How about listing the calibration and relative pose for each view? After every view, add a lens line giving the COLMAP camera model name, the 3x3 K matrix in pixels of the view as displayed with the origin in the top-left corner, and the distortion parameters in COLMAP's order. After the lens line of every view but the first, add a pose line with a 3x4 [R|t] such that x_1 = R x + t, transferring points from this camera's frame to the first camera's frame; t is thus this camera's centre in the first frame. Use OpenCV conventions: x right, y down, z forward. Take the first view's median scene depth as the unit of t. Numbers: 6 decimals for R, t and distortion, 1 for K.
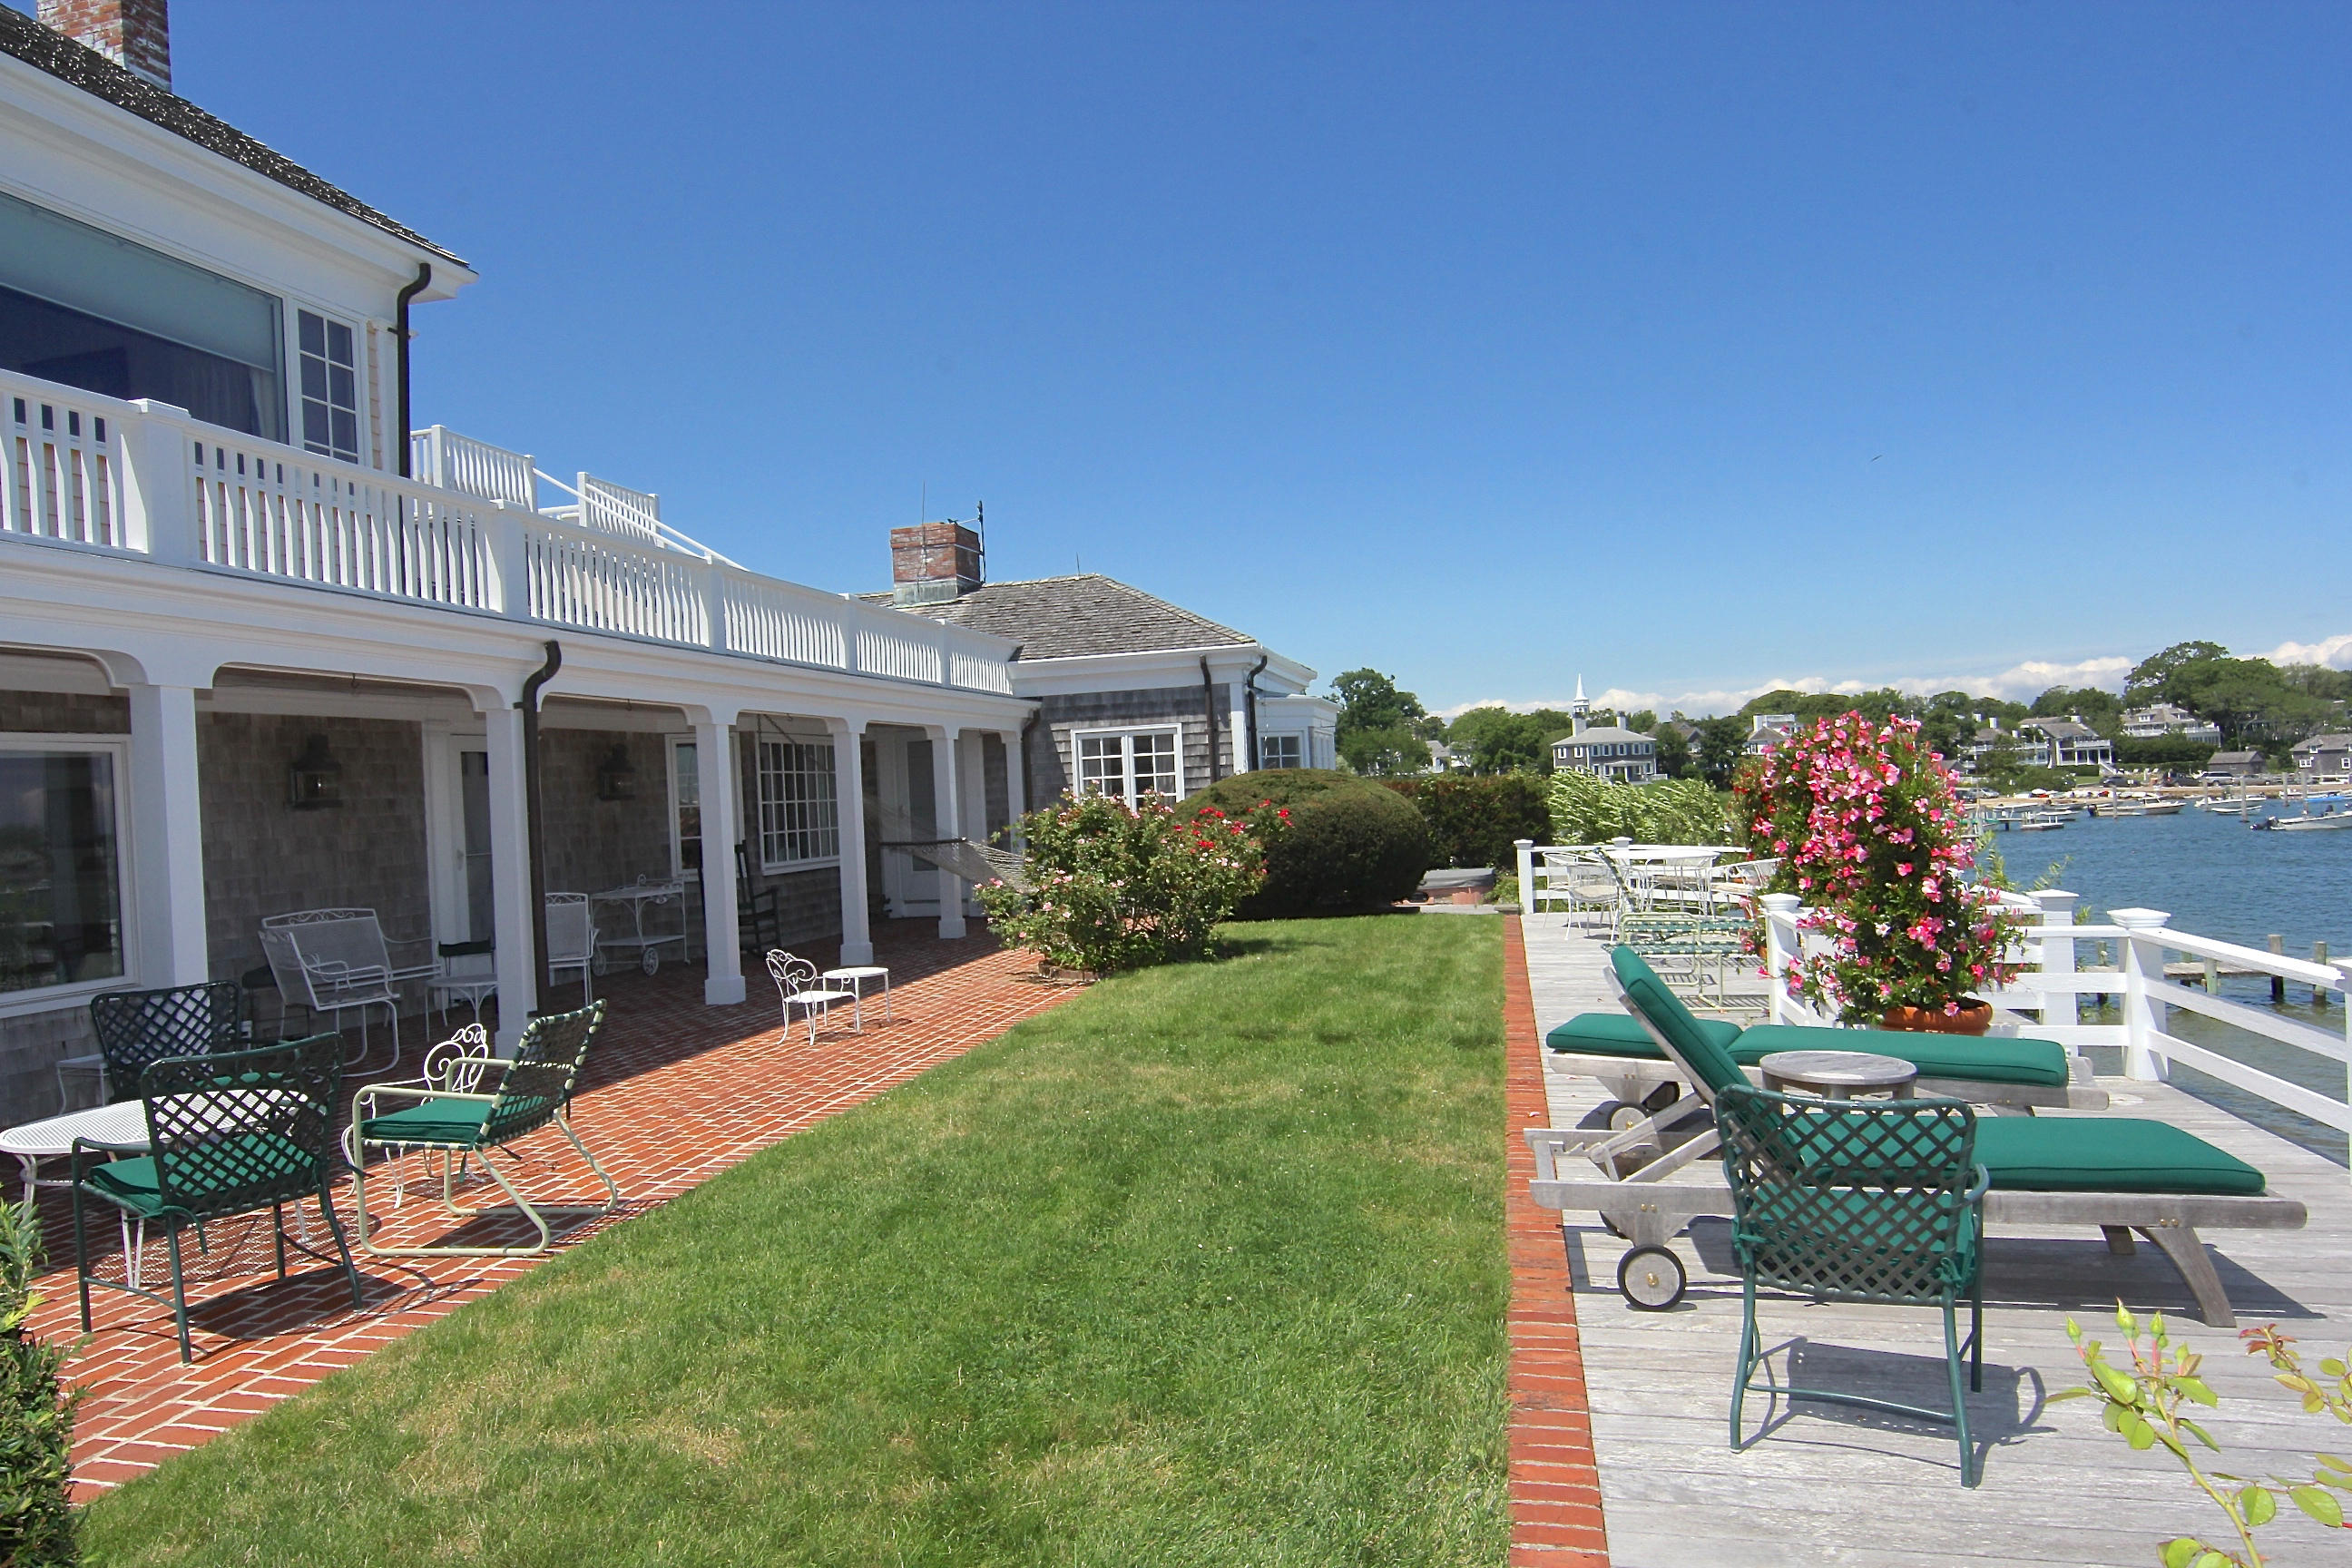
lens RADIAL K [[1503.7, 0, 1172.7], [0, 1503.7, 798.7], [0, 0, 1]] dist [0.000879, -0.006914]
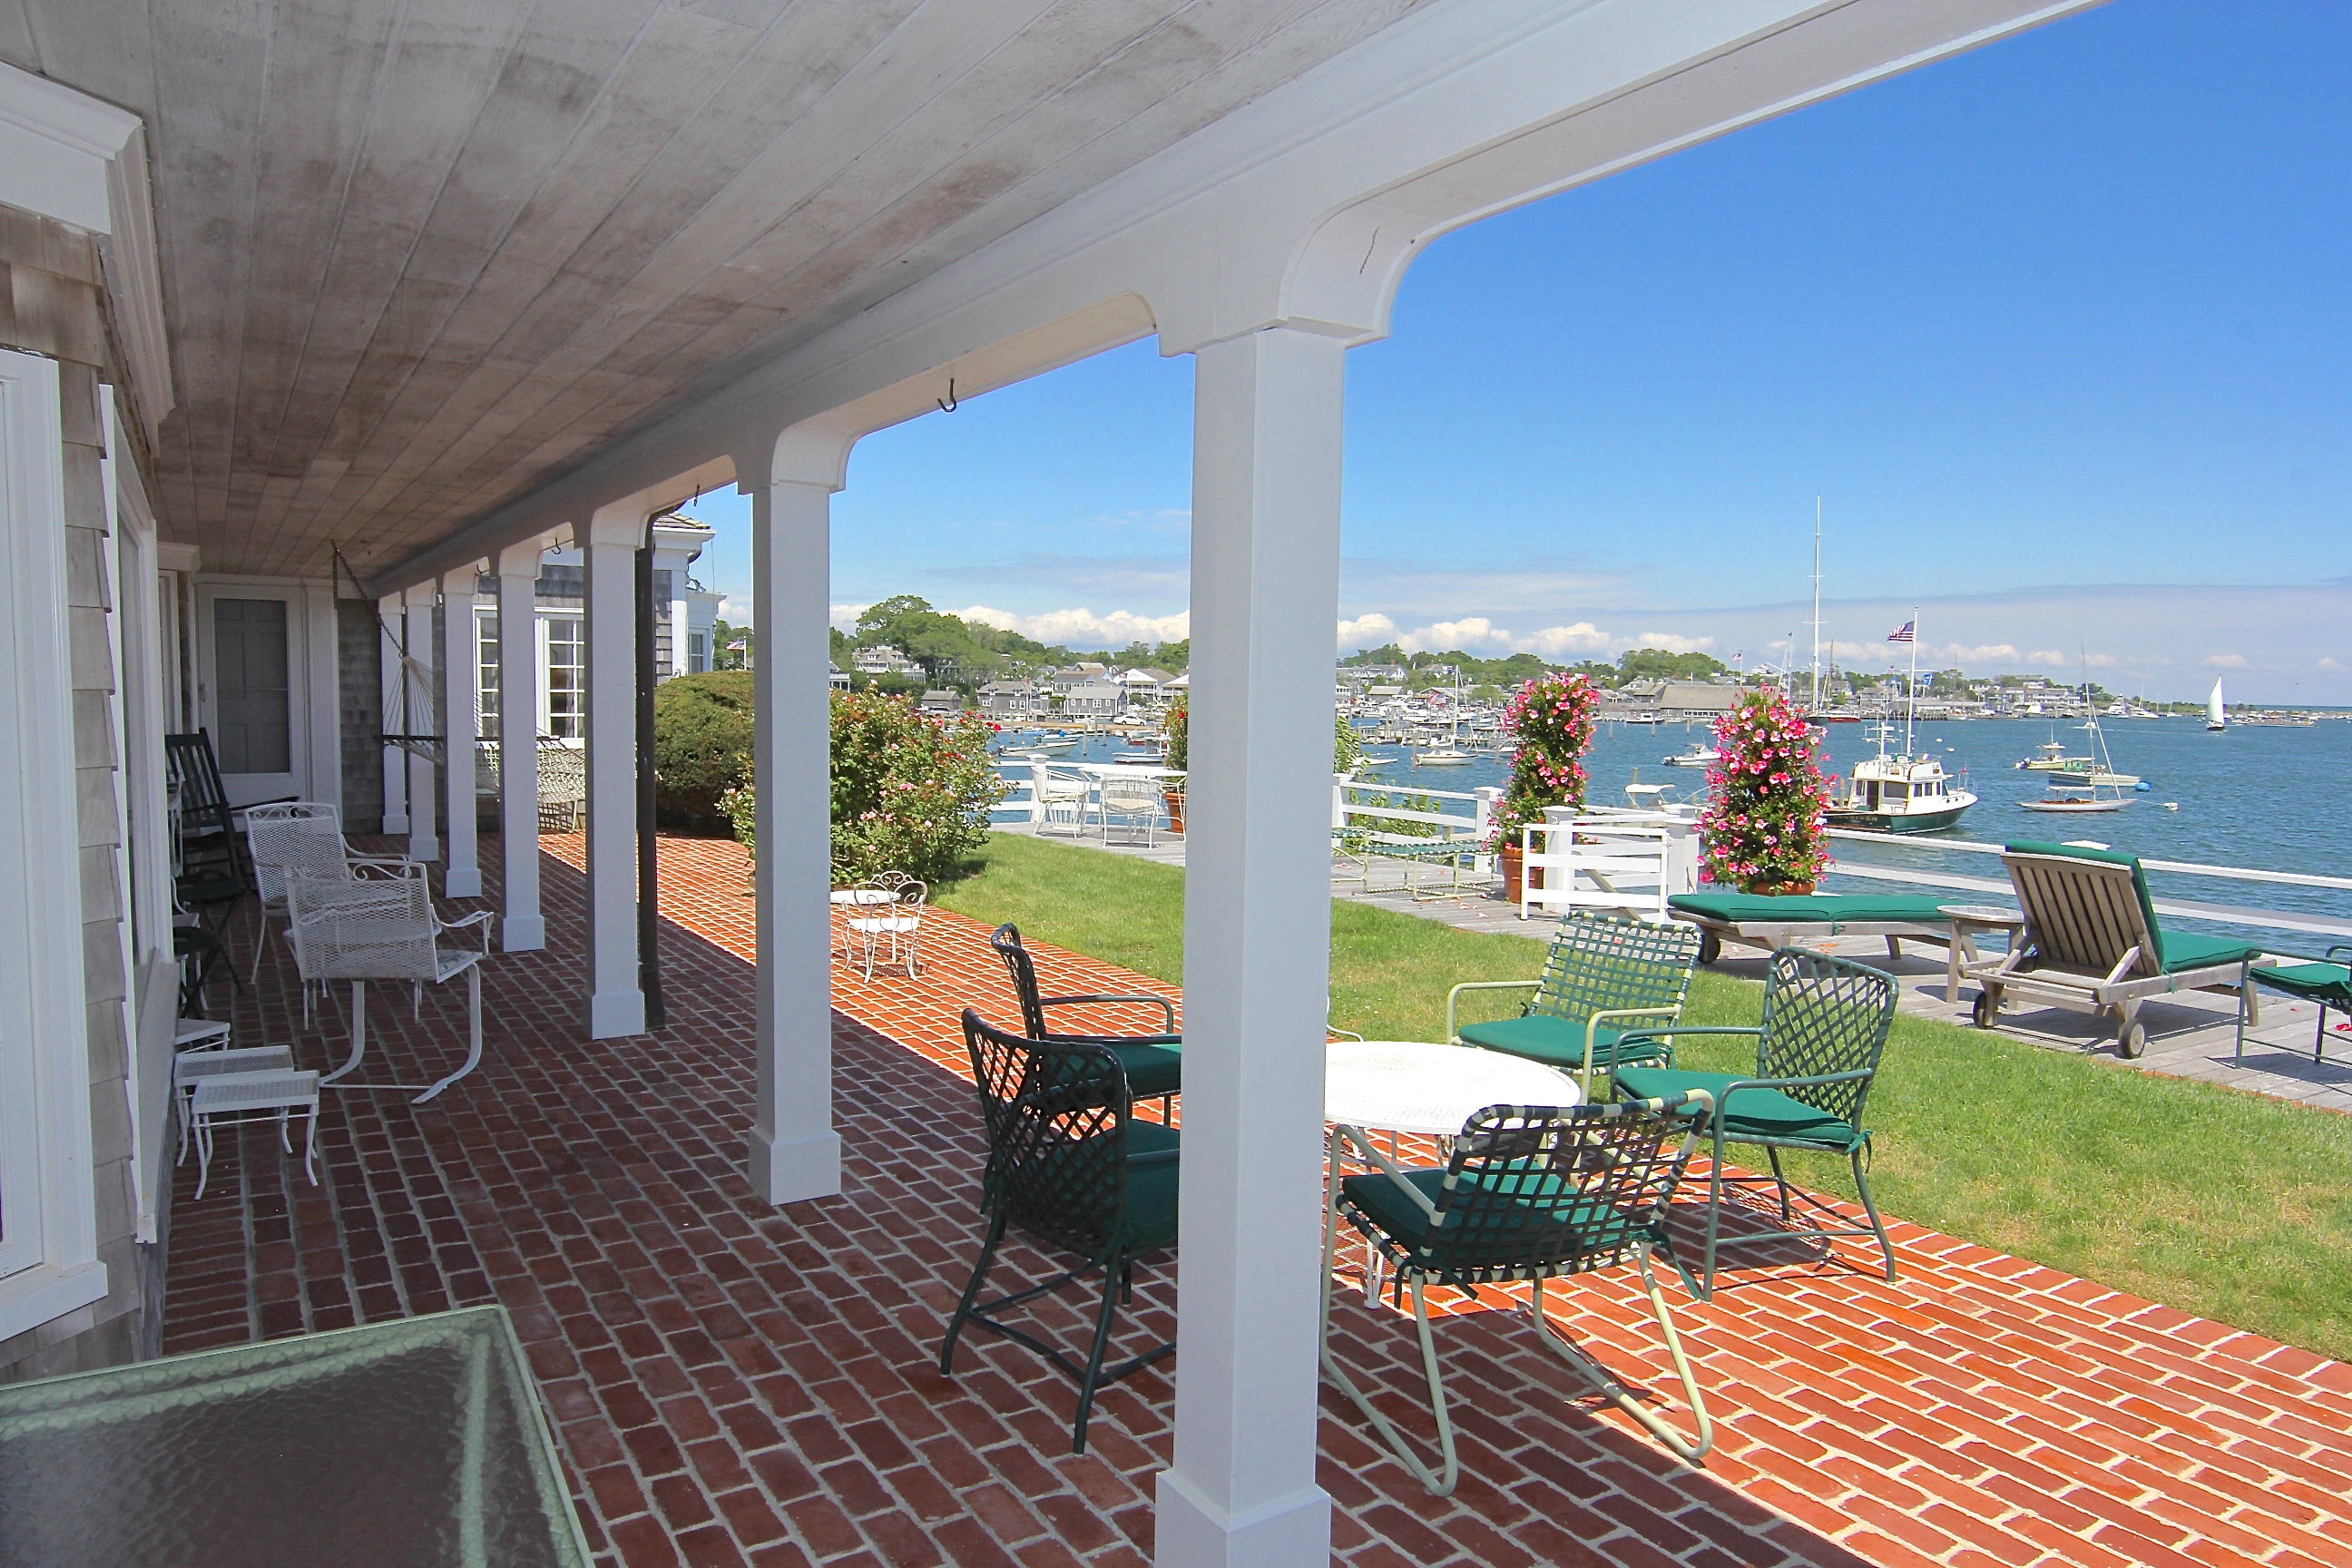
lens RADIAL K [[1503.7, 0, 1181.5], [0, 1503.7, 796.9], [0, 0, 1]] dist [0.000879, -0.006914]
pose [[0.691873, 0.003972, 0.722008, -0.391302], [-0.044363, 0.998329, 0.037020, 0.010914], [-0.720655, -0.057643, 0.690893, 0.157810]]
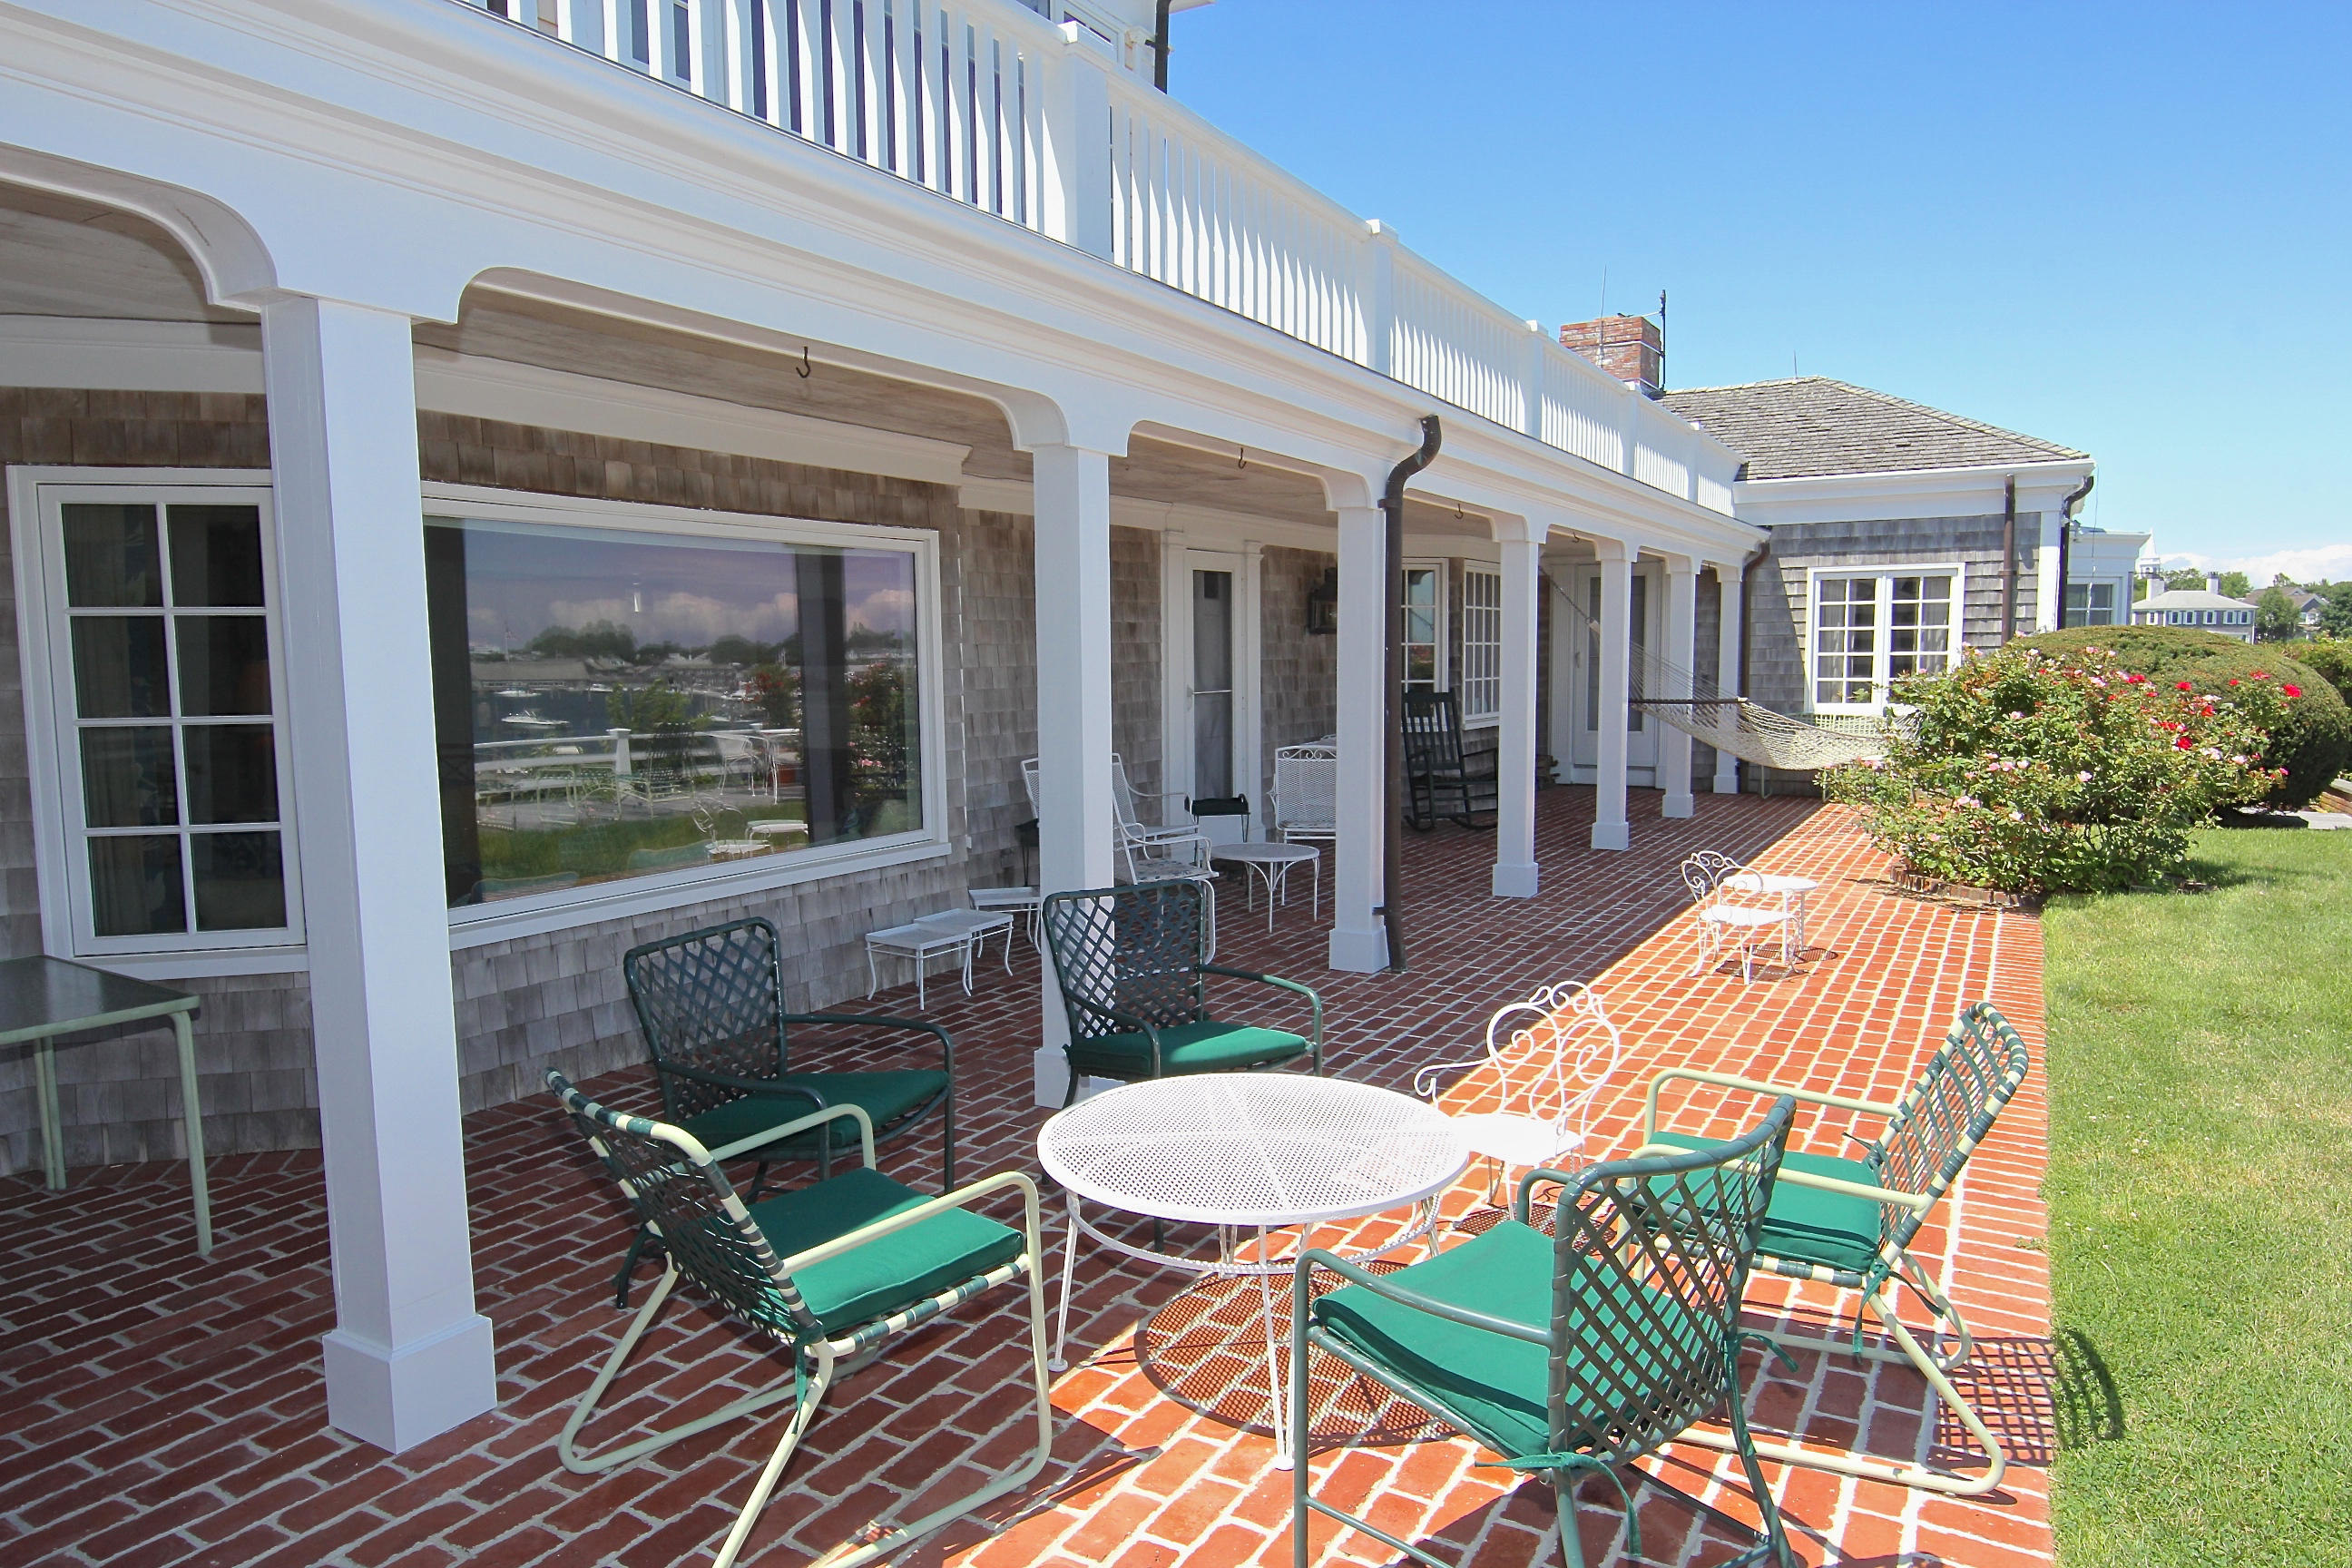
lens RADIAL K [[1503.7, 0, 1181.8], [0, 1503.7, 787.0], [0, 0, 1]] dist [0.000879, -0.006914]
pose [[0.958061, 0.065895, -0.278886, -0.158715], [-0.039166, 0.994180, 0.100358, 0.003620], [0.283876, -0.085226, 0.955066, 0.123702]]
